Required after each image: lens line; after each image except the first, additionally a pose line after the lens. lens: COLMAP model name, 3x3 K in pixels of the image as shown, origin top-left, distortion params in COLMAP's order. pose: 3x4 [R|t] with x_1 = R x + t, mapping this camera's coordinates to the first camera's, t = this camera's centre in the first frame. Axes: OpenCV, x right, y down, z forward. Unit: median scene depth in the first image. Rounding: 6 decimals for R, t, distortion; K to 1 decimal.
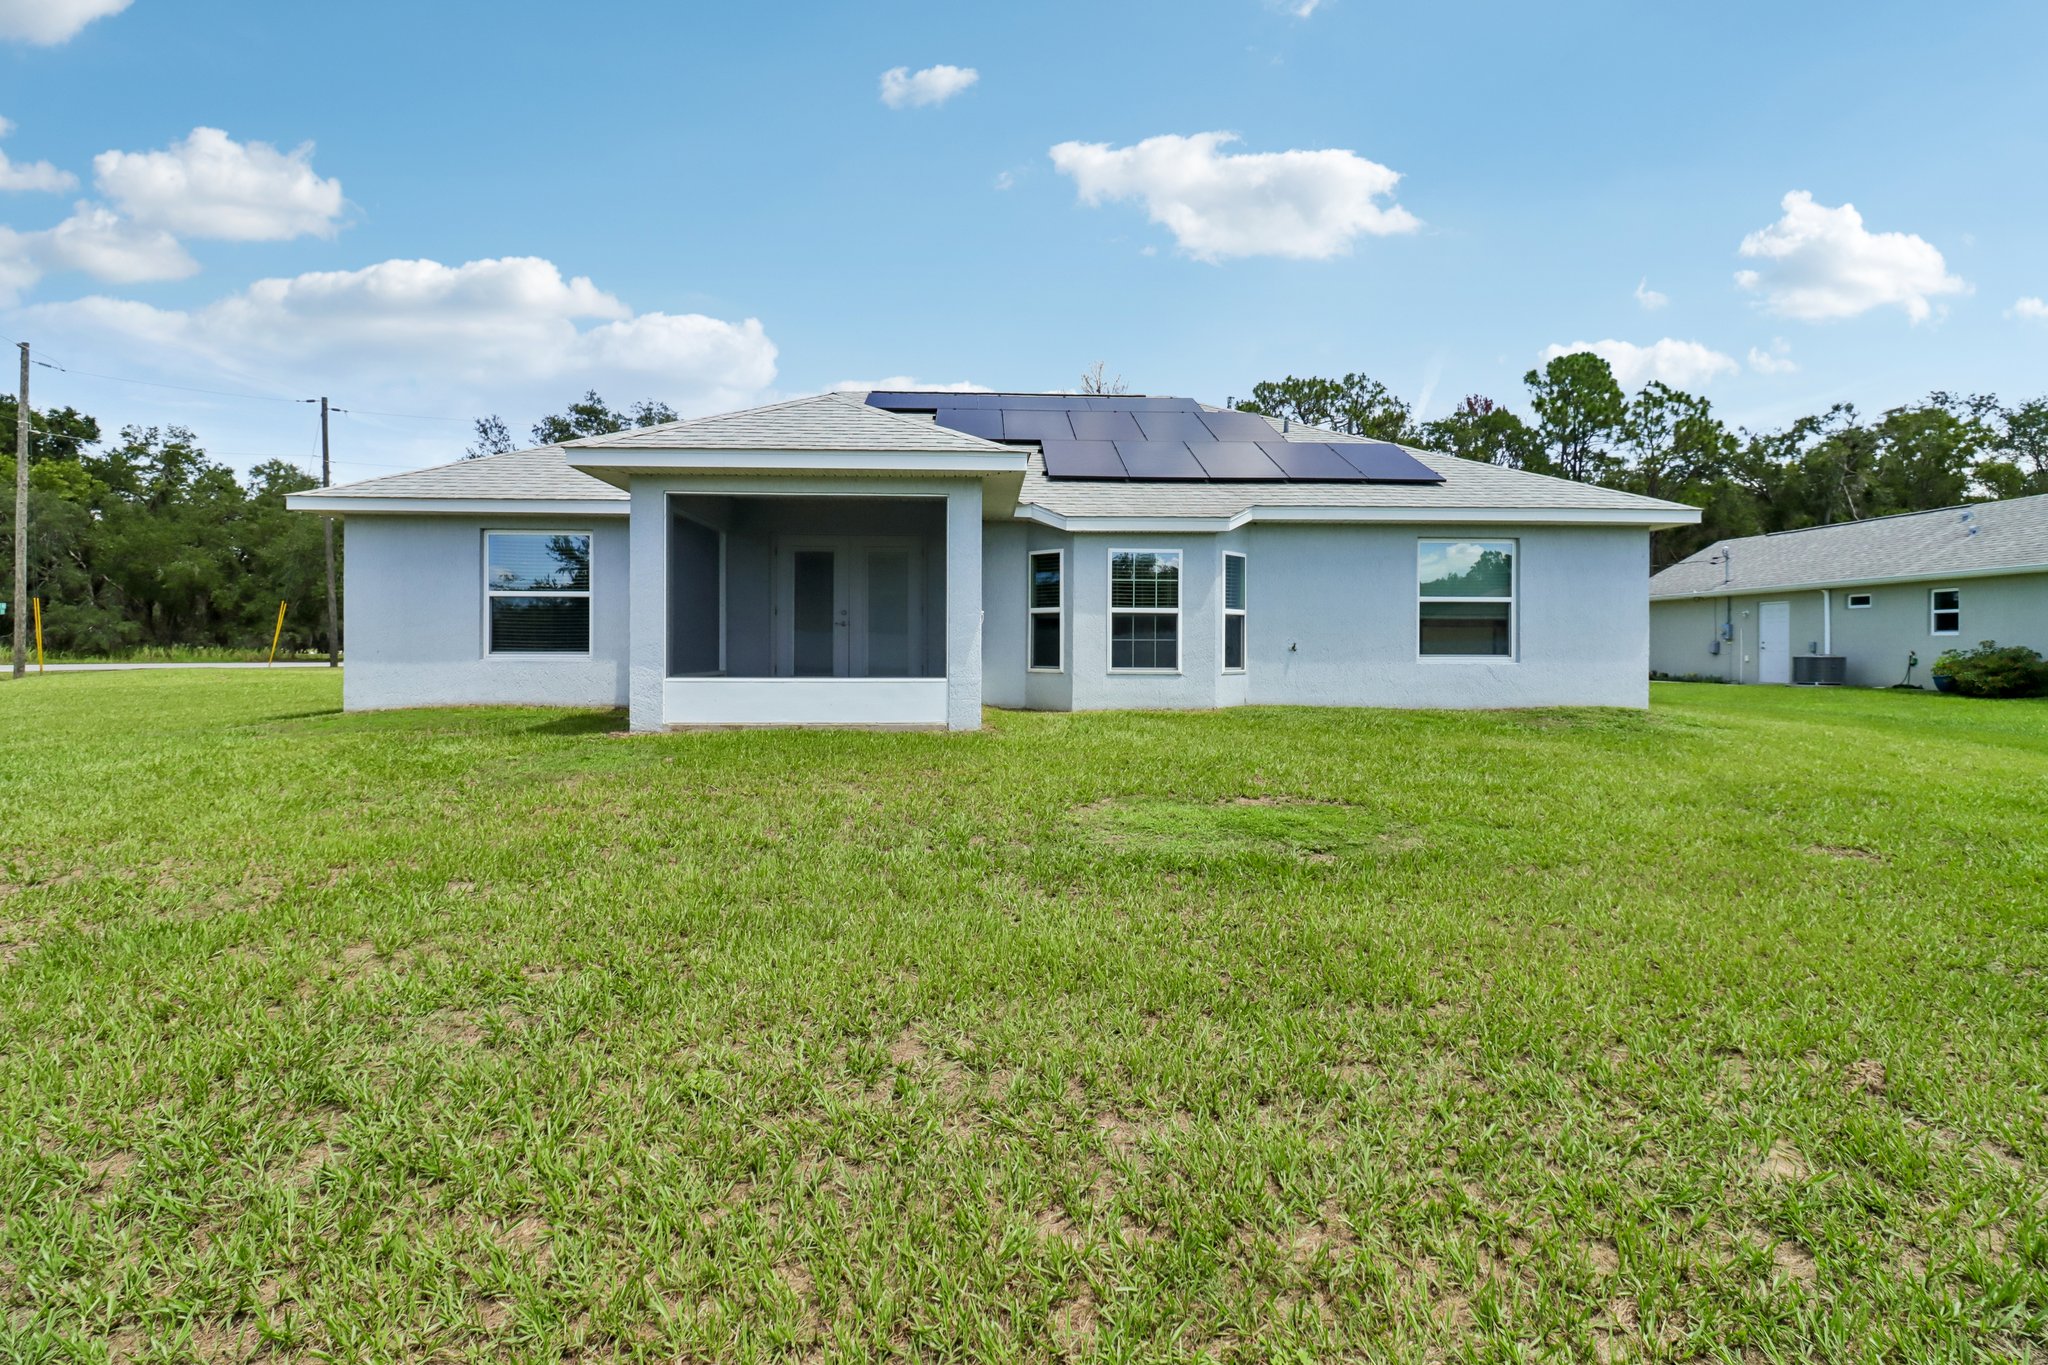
lens RADIAL K [[972.1, 0, 1055.4], [0, 972.1, 640.7], [0, 0, 1]] dist [0.009223, -0.016378]
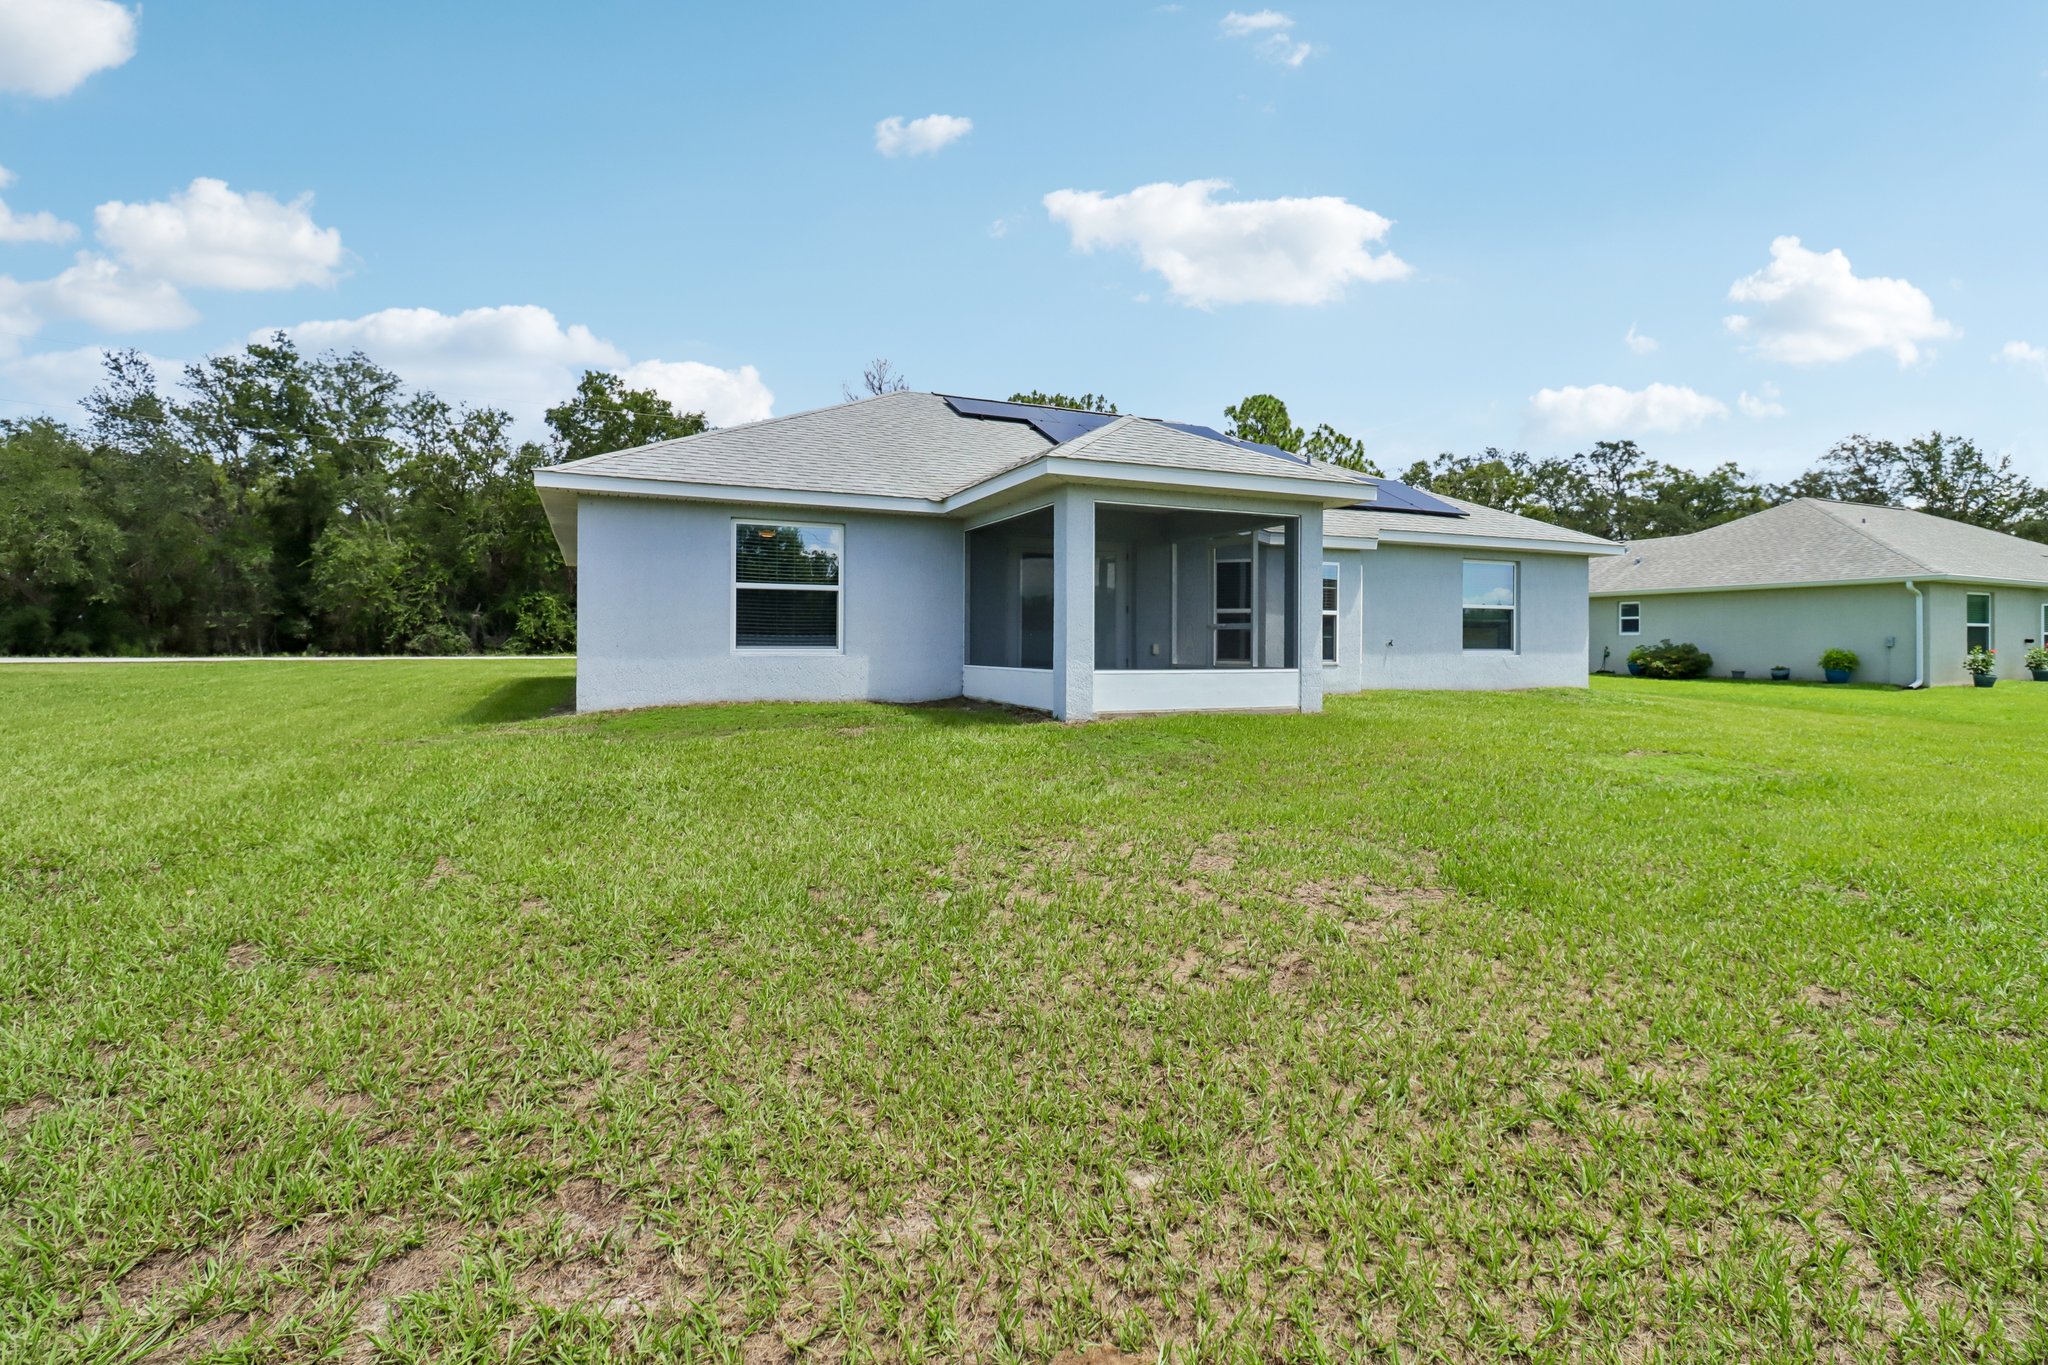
lens RADIAL K [[949.9, 0, 1016.3], [0, 949.9, 648.4], [0, 0, 1]] dist [0.026505, -0.016261]
pose [[0.937459, 0.000498, 0.348096, -0.651244], [-0.005972, 0.999875, 0.014654, -0.001650], [-0.348045, -0.015816, 0.937344, 0.017836]]
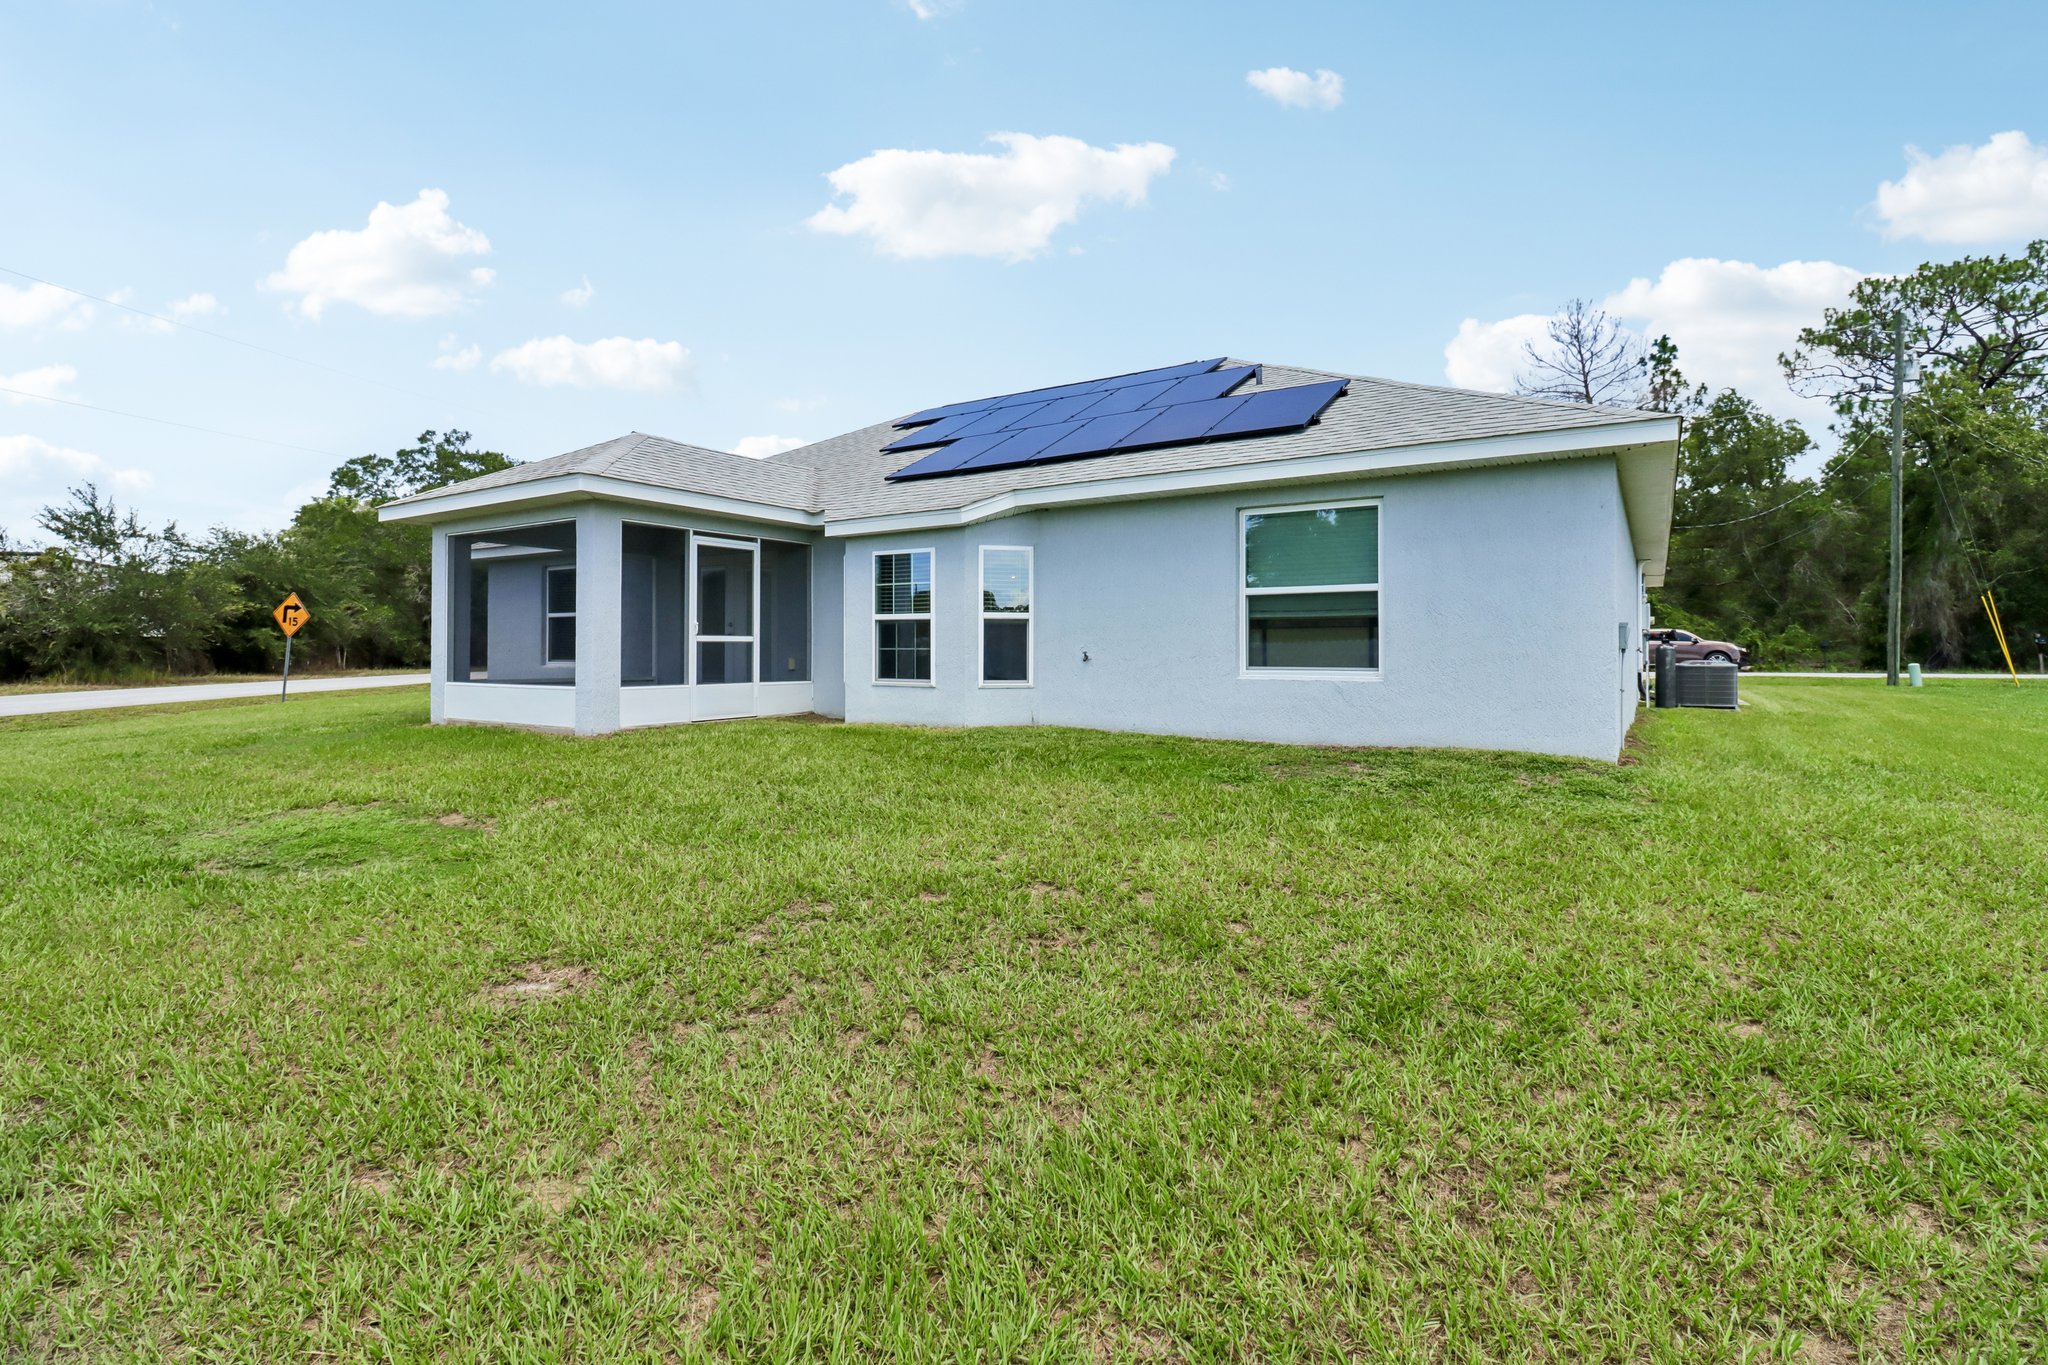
lens RADIAL K [[949.9, 0, 1016.3], [0, 949.9, 648.4], [0, 0, 1]] dist [0.026505, -0.016261]
pose [[0.813106, -0.003982, -0.582102, 0.684737], [0.006962, 0.999972, 0.002885, -0.003116], [0.582074, -0.006398, 0.813111, 0.327928]]
